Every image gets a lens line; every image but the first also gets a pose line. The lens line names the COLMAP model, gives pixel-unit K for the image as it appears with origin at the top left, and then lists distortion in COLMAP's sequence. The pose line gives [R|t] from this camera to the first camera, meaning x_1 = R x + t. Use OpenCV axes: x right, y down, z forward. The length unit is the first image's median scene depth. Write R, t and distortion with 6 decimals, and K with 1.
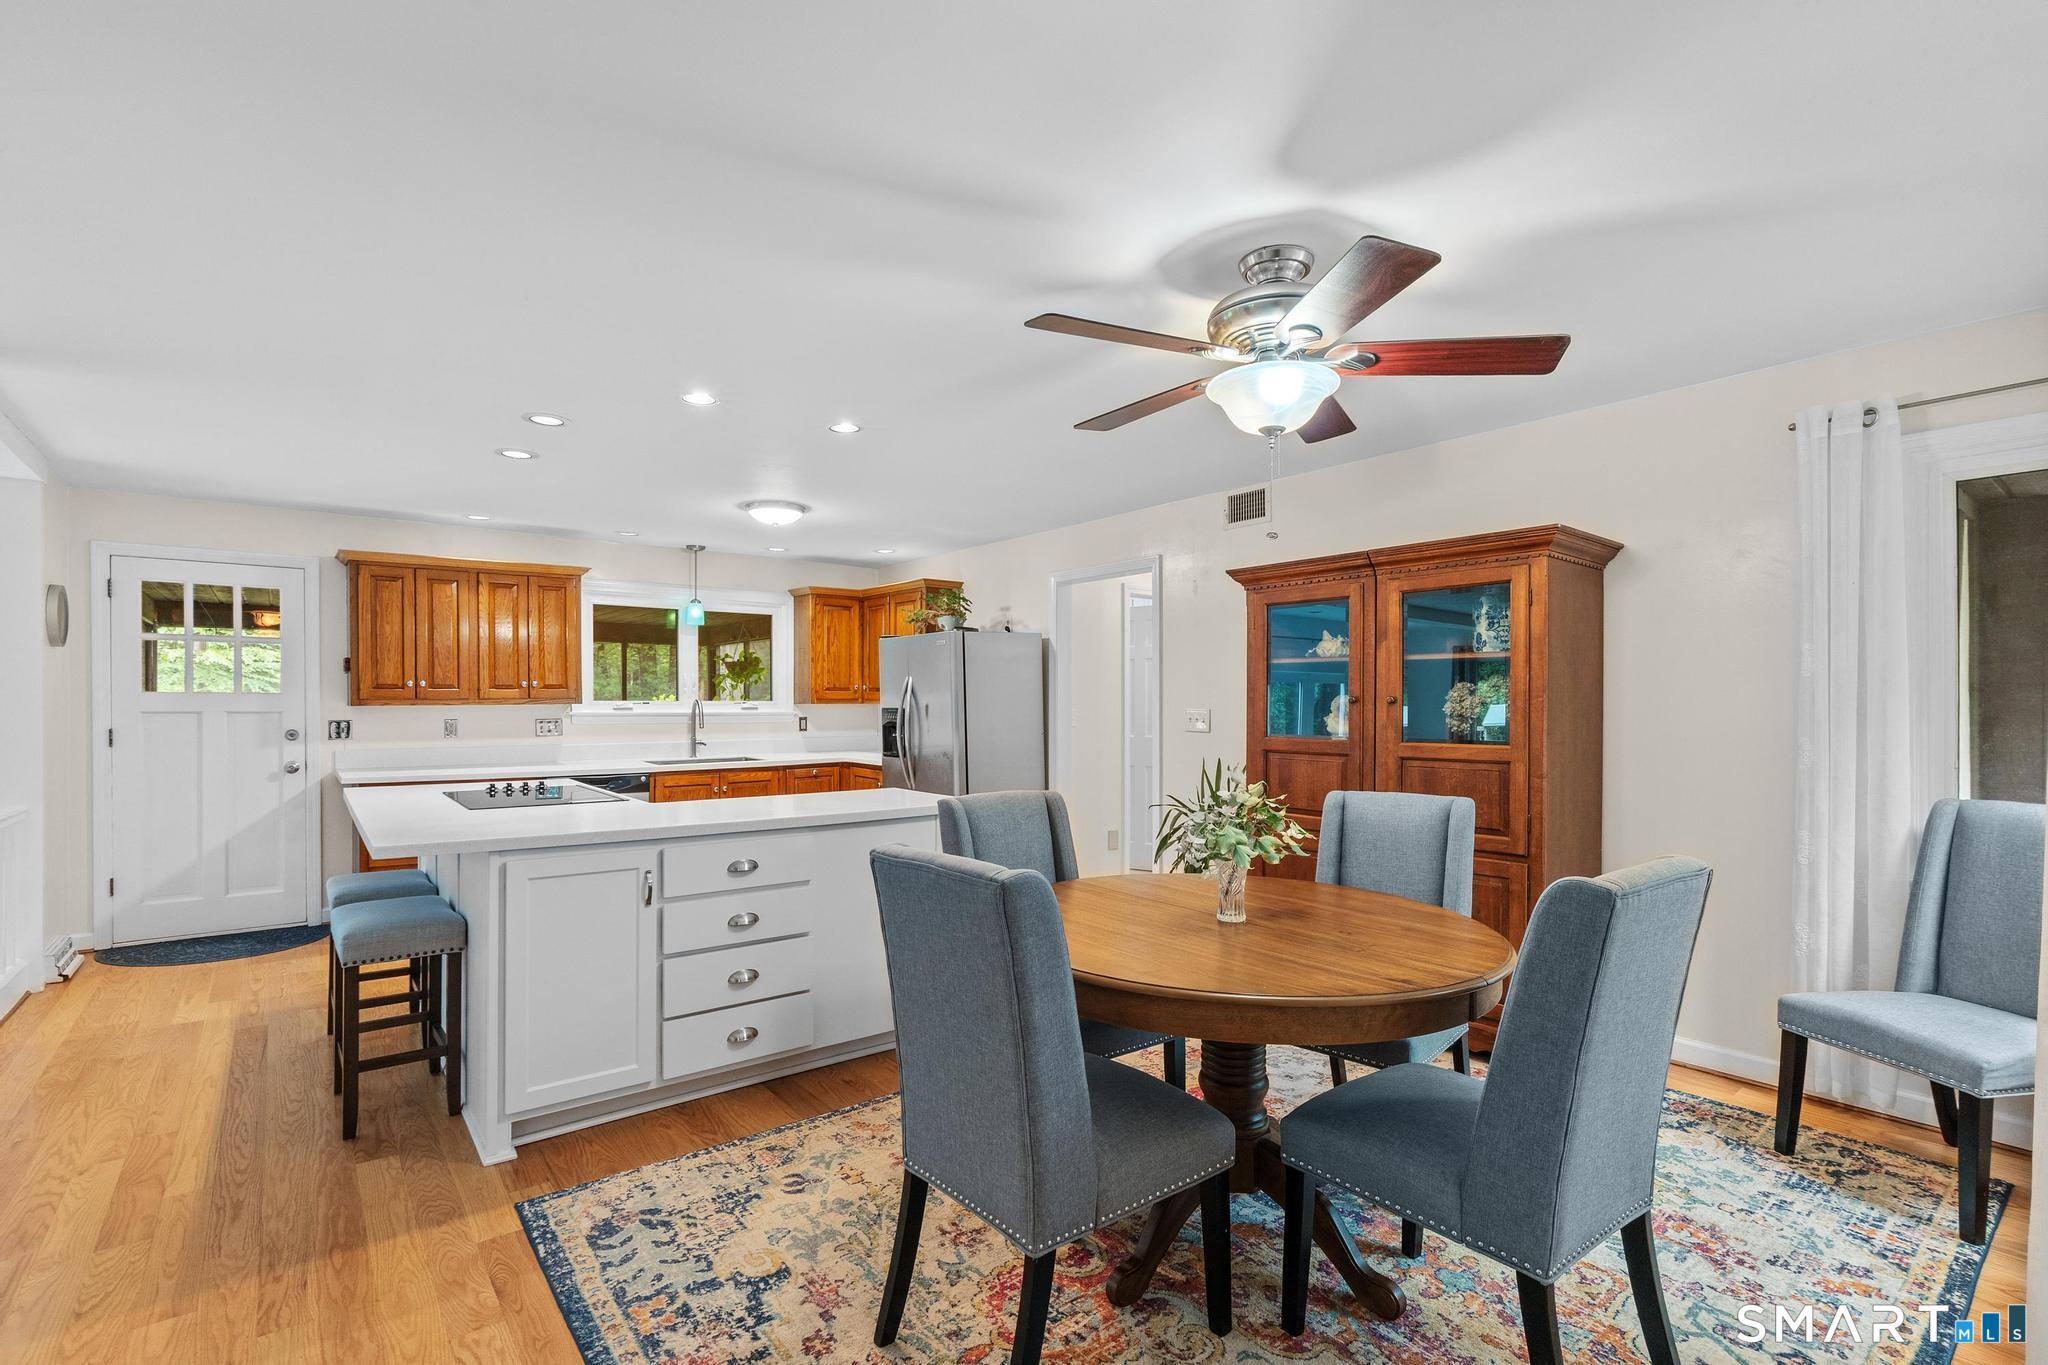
lens RADIAL K [[933.0, 0, 1019.0], [0, 933.0, 697.6], [0, 0, 1]] dist [0.001204, 0.000500]
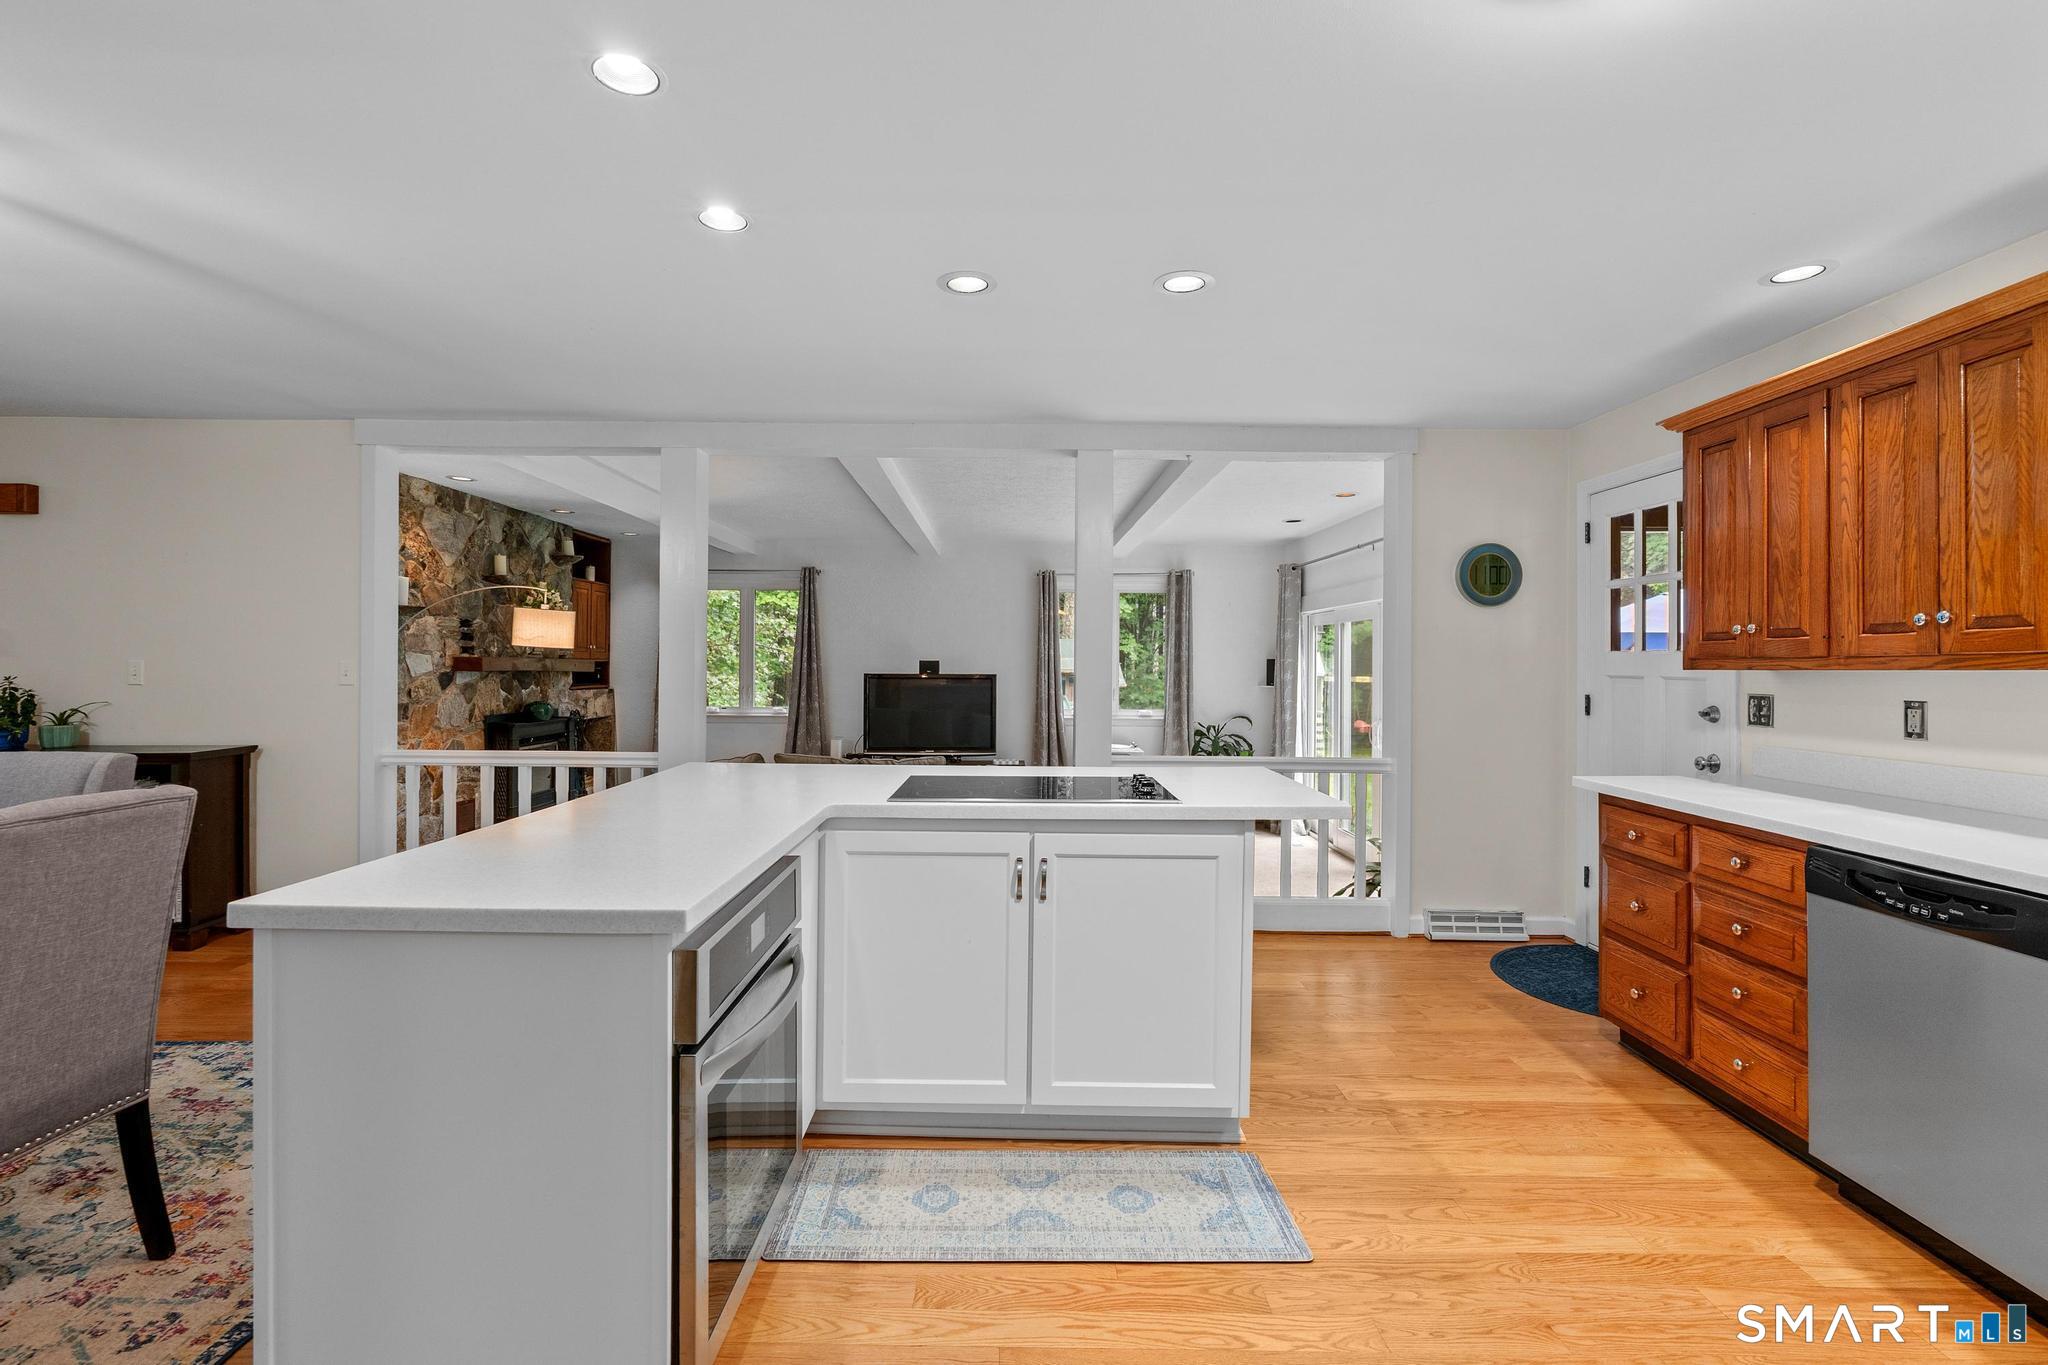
lens RADIAL K [[933.0, 0, 1016.1], [0, 933.0, 668.6], [0, 0, 1]] dist [0.001204, 0.000500]
pose [[-0.630318, 0.000609, -0.776337, 0.033615], [-0.001298, 0.999997, 0.001838, 0.007070], [0.776336, 0.002166, -0.630315, 0.972912]]
